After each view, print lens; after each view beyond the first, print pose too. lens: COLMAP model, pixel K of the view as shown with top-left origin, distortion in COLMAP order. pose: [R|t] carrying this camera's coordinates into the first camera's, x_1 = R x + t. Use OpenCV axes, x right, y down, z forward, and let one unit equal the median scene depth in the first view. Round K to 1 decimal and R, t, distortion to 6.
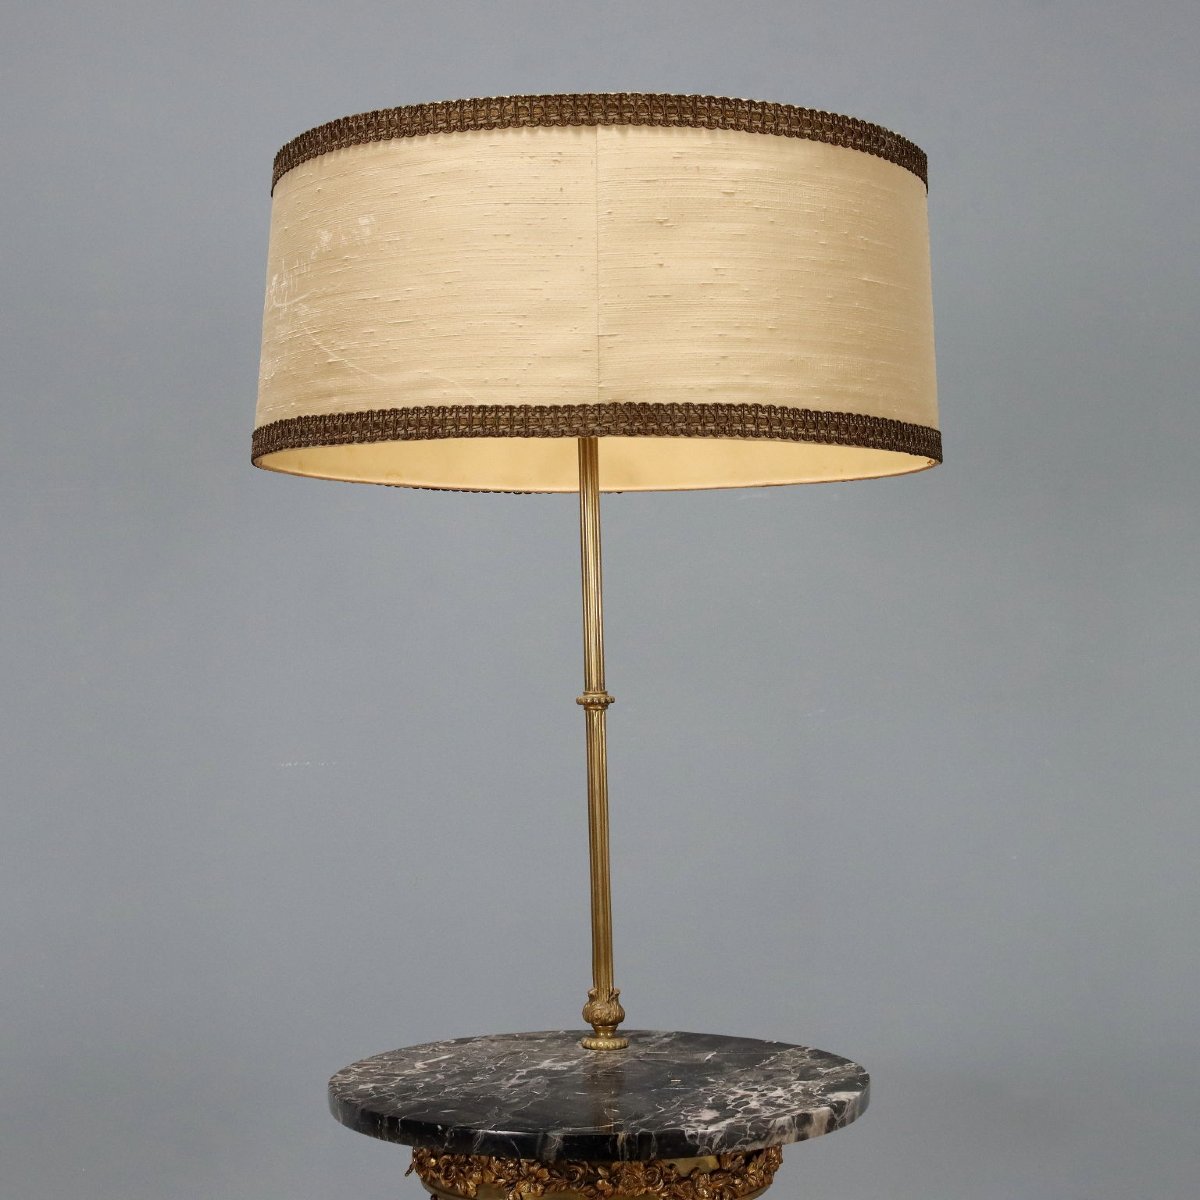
lens RADIAL K [[2018.2, 0, 601.5], [0, 2018.2, 601.7], [0, 0, 1]] dist [-0.035676, 0.000000]
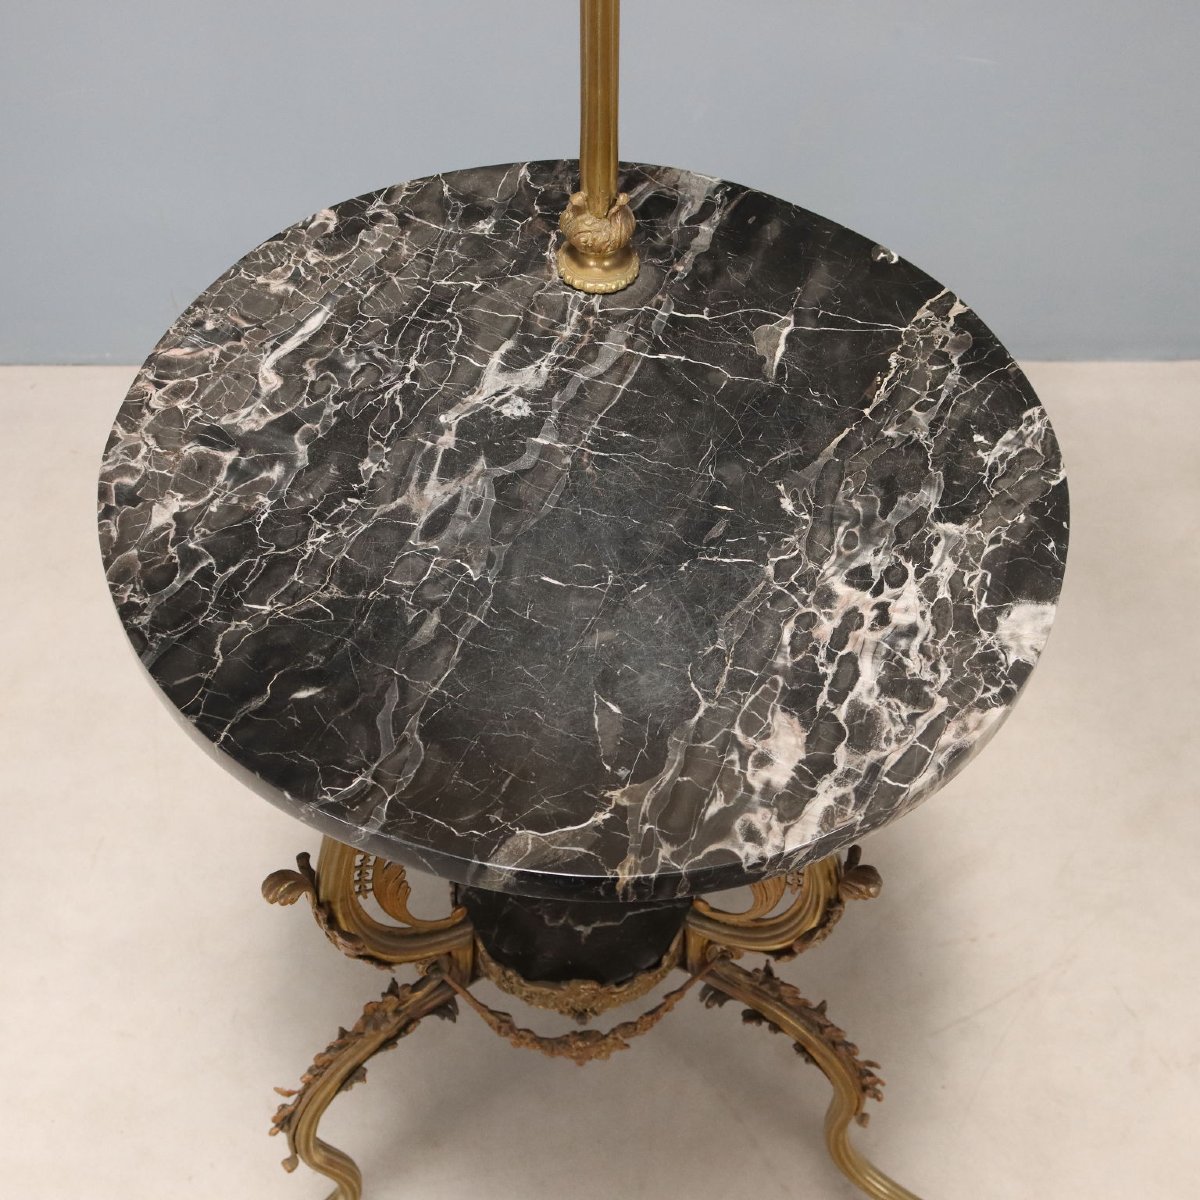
lens RADIAL K [[1892.2, 0, 596.5], [0, 1892.2, 600.0], [0, 0, 1]] dist [-0.011865, 0.000000]
pose [[0.999397, 0.025790, 0.023270, -0.009598], [-0.034253, 0.620378, 0.783555, -0.152282], [0.005772, -0.783879, 0.620887, 0.644070]]
